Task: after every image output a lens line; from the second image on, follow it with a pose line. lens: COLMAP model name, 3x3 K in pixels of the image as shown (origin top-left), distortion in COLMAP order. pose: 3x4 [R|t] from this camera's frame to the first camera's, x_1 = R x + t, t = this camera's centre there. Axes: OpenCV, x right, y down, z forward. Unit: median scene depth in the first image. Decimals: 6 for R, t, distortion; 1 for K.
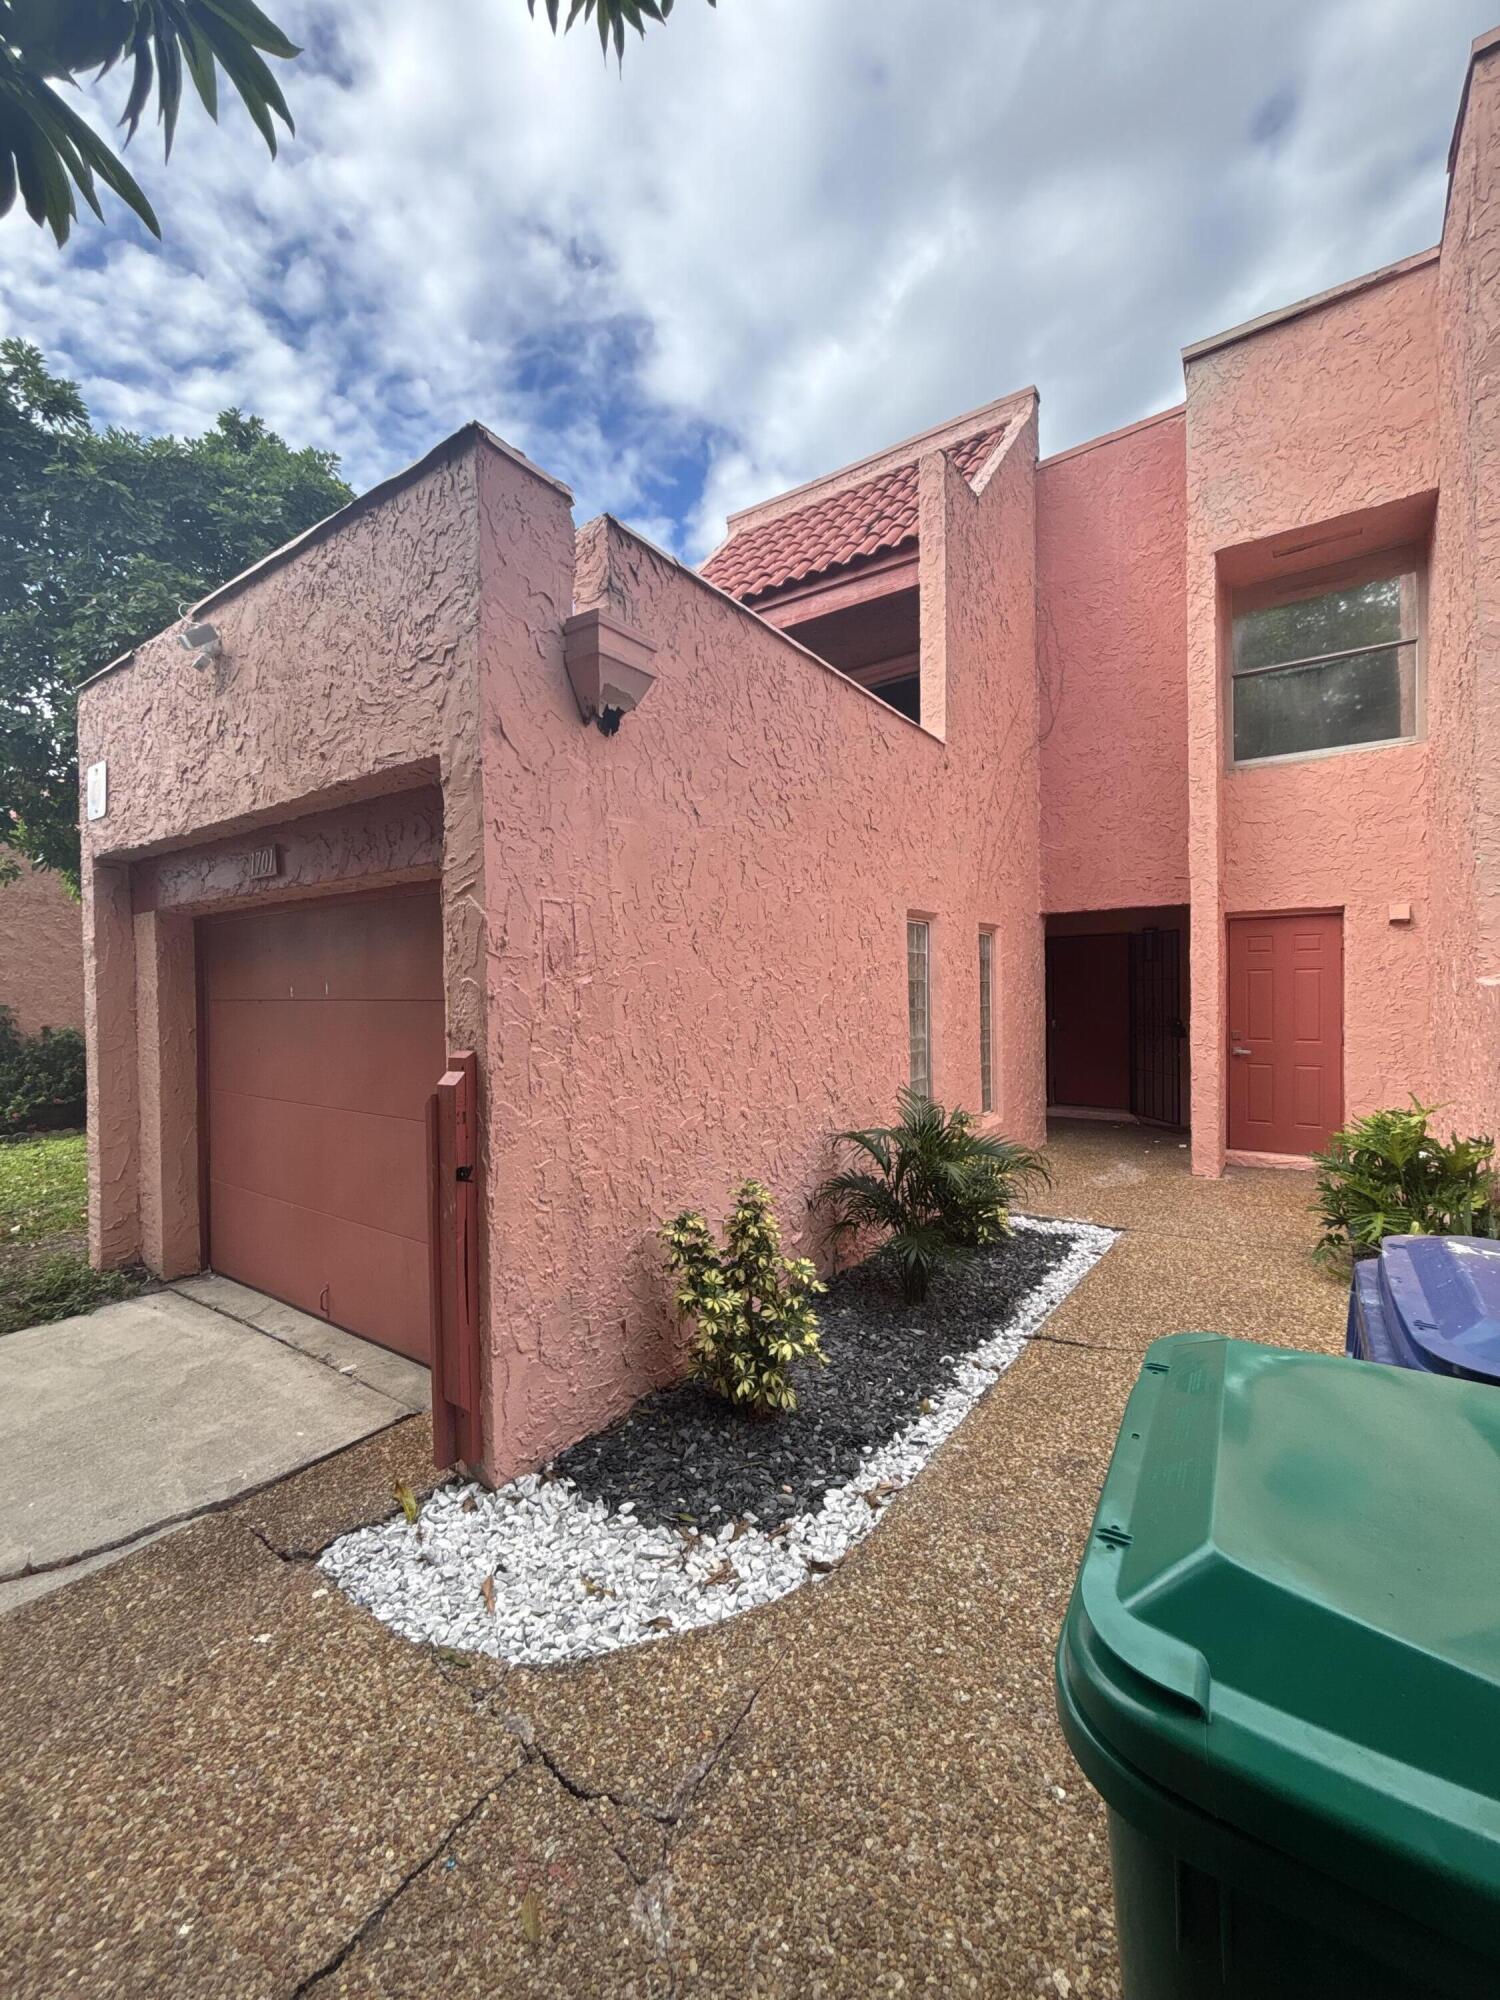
lens RADIAL K [[808.5, 0, 750.0], [0, 808.5, 1000.0], [0, 0, 1]] dist [0.002403, 0.000421]
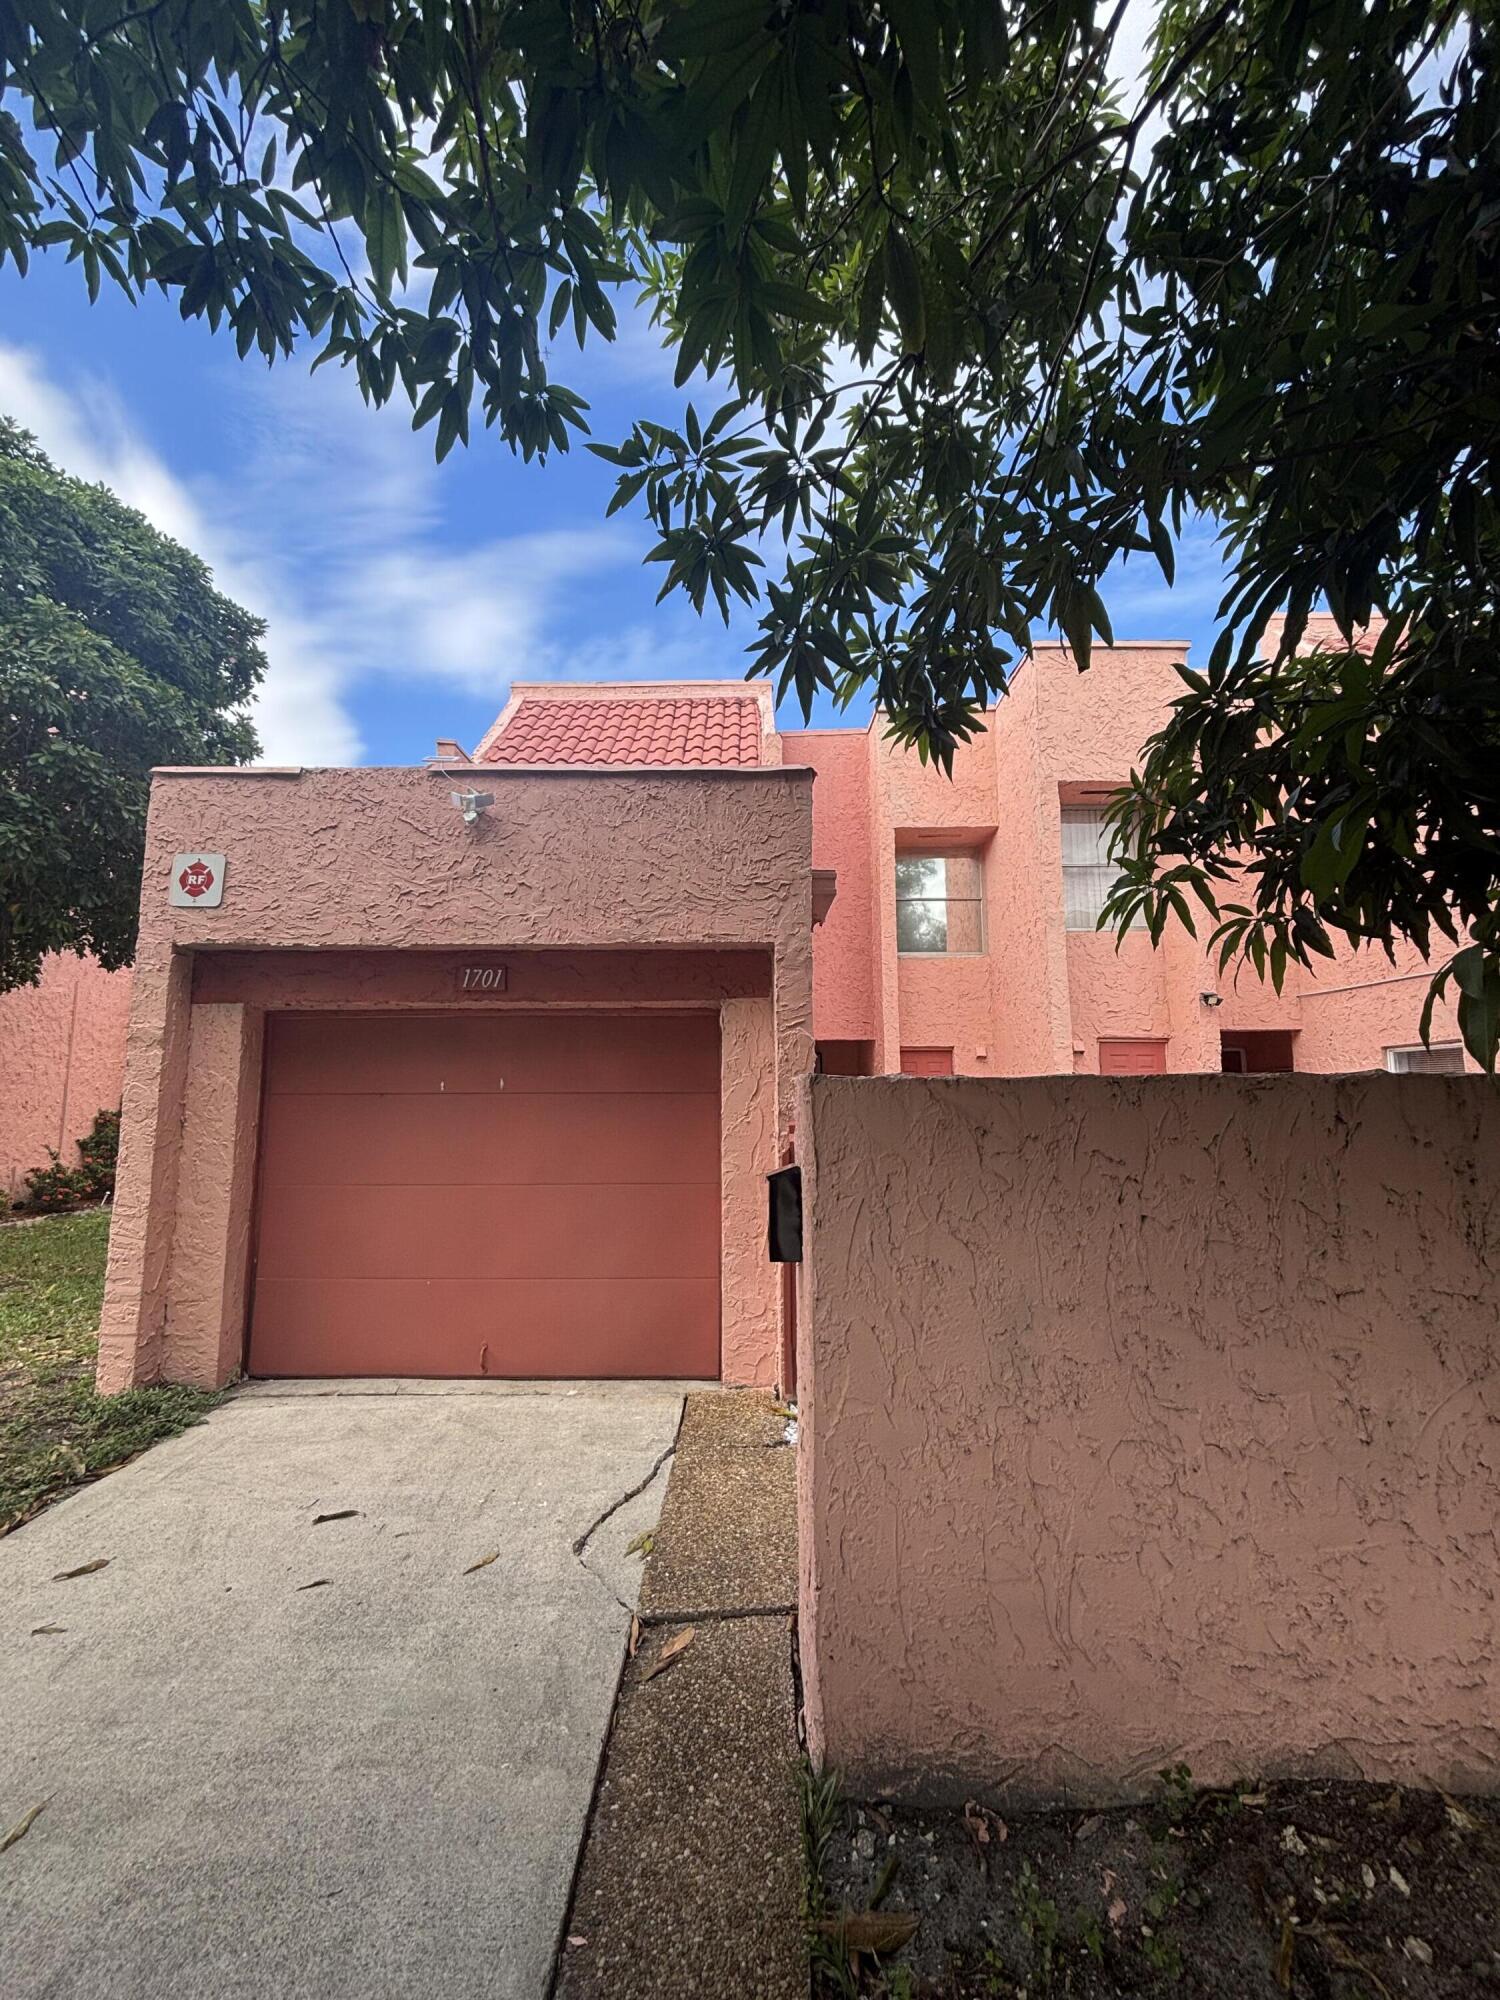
lens RADIAL K [[808.5, 0, 750.0], [0, 808.5, 1000.0], [0, 0, 1]] dist [0.002403, 0.000421]
pose [[0.821711, 0.078474, 0.564475, -0.901570], [-0.000989, 0.990669, -0.136285, 0.024876], [-0.569903, 0.111429, 0.814122, -0.203038]]
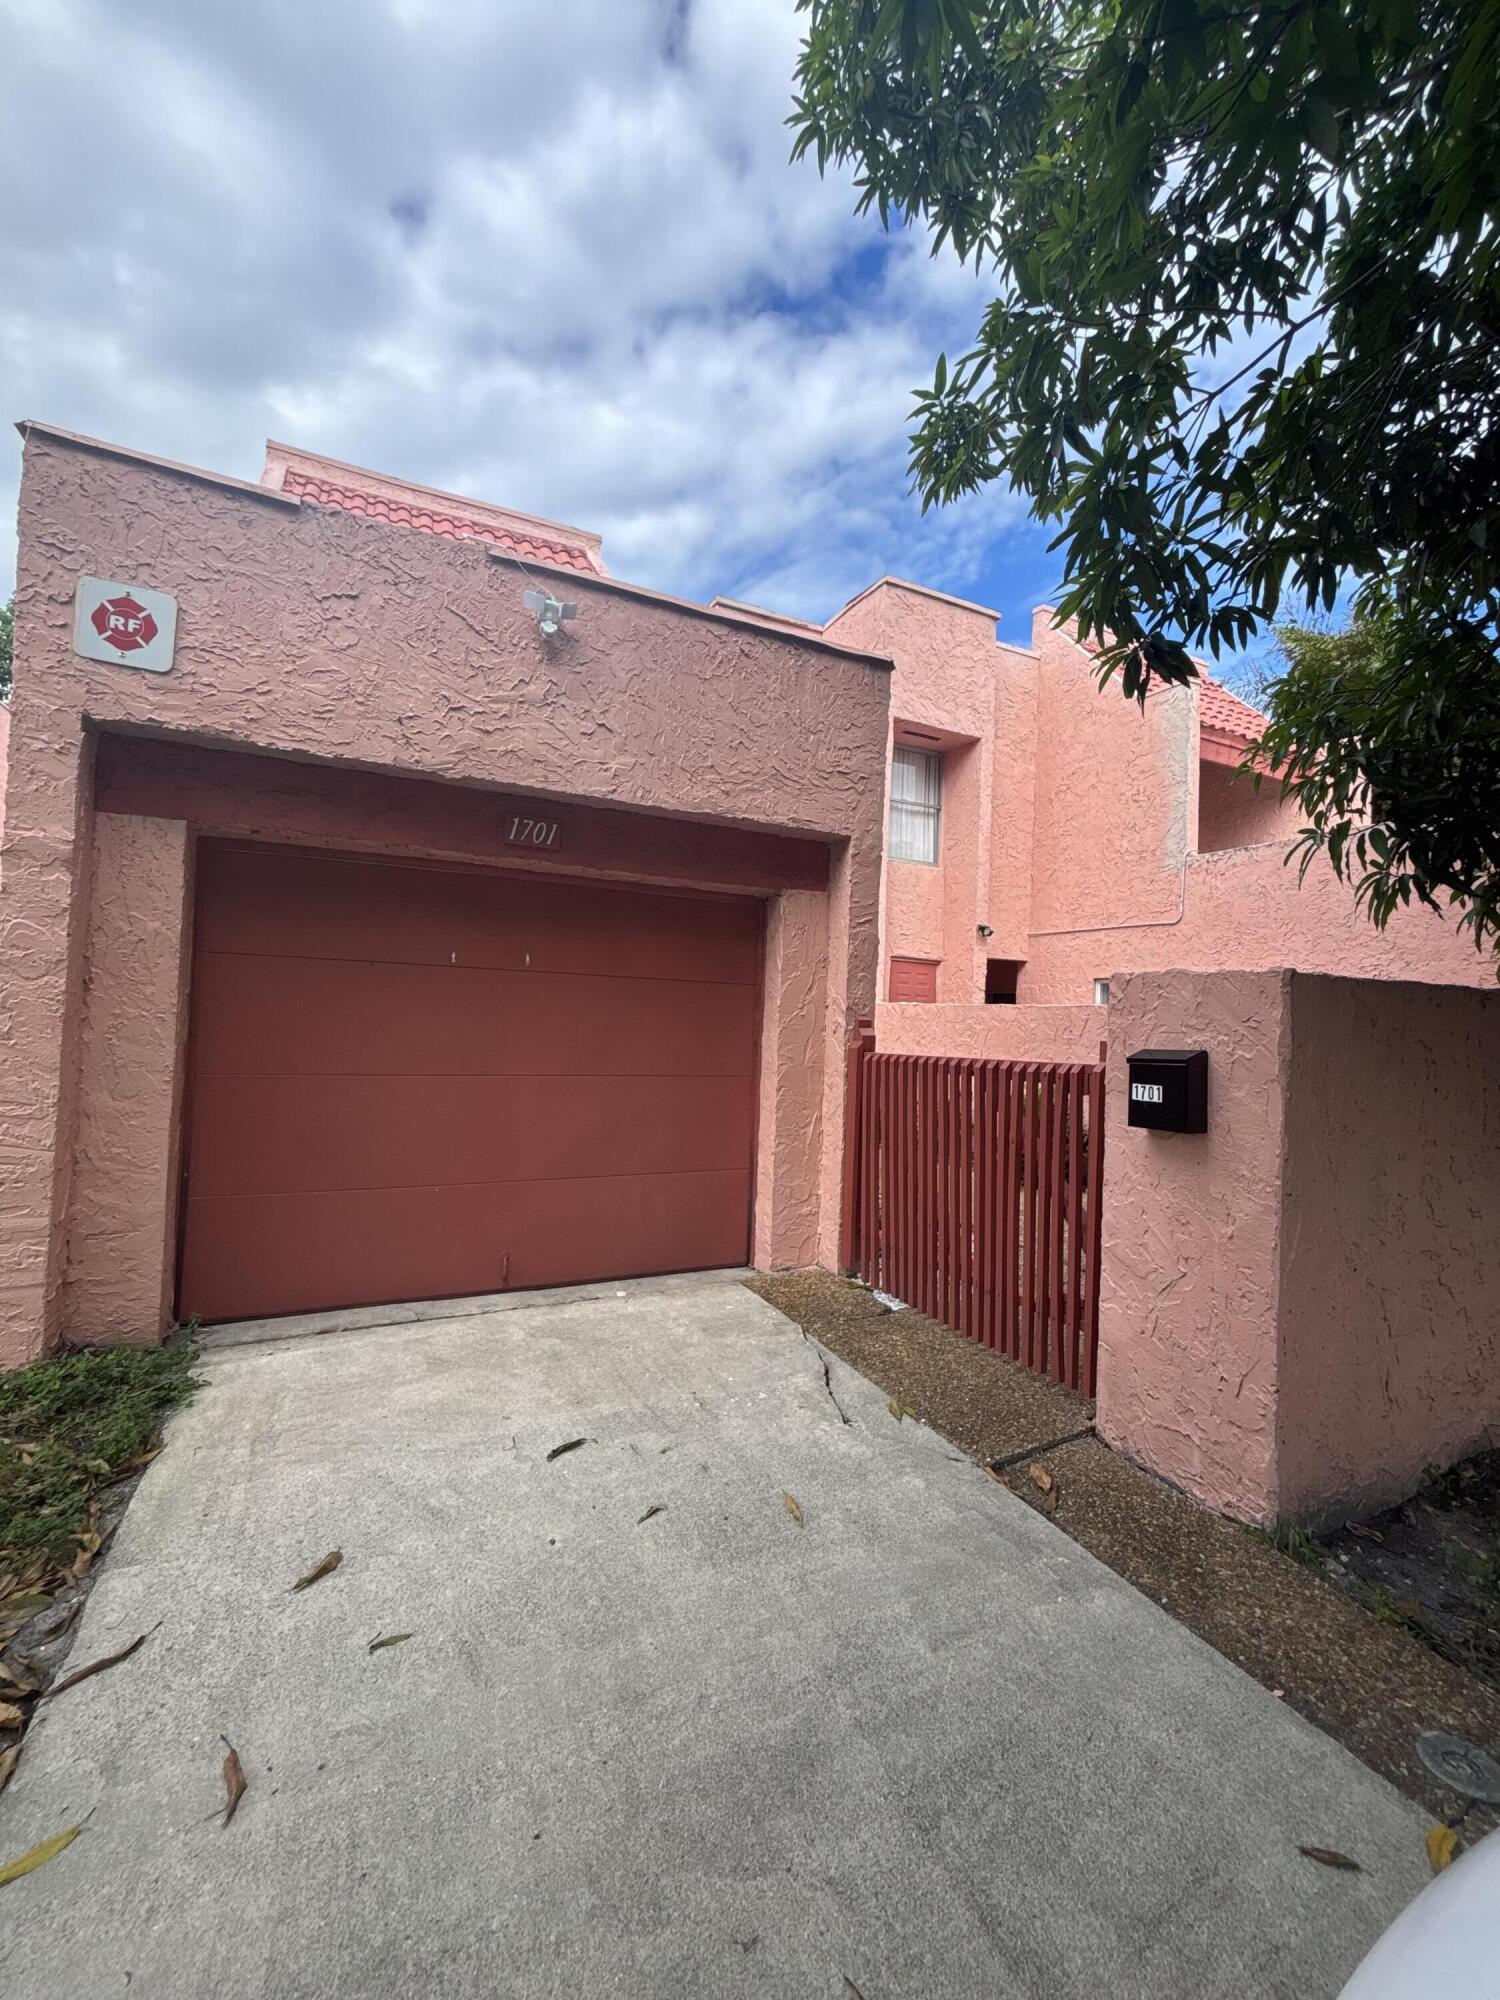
lens RADIAL K [[807.7, 0, 750.0], [0, 807.7, 1000.0], [0, 0, 1]] dist [0.000309, -0.000266]
pose [[0.485587, 0.044583, 0.873051, -1.267206], [-0.036199, 0.998868, -0.030875, 0.057263], [-0.873439, -0.016611, 0.486651, 0.253689]]
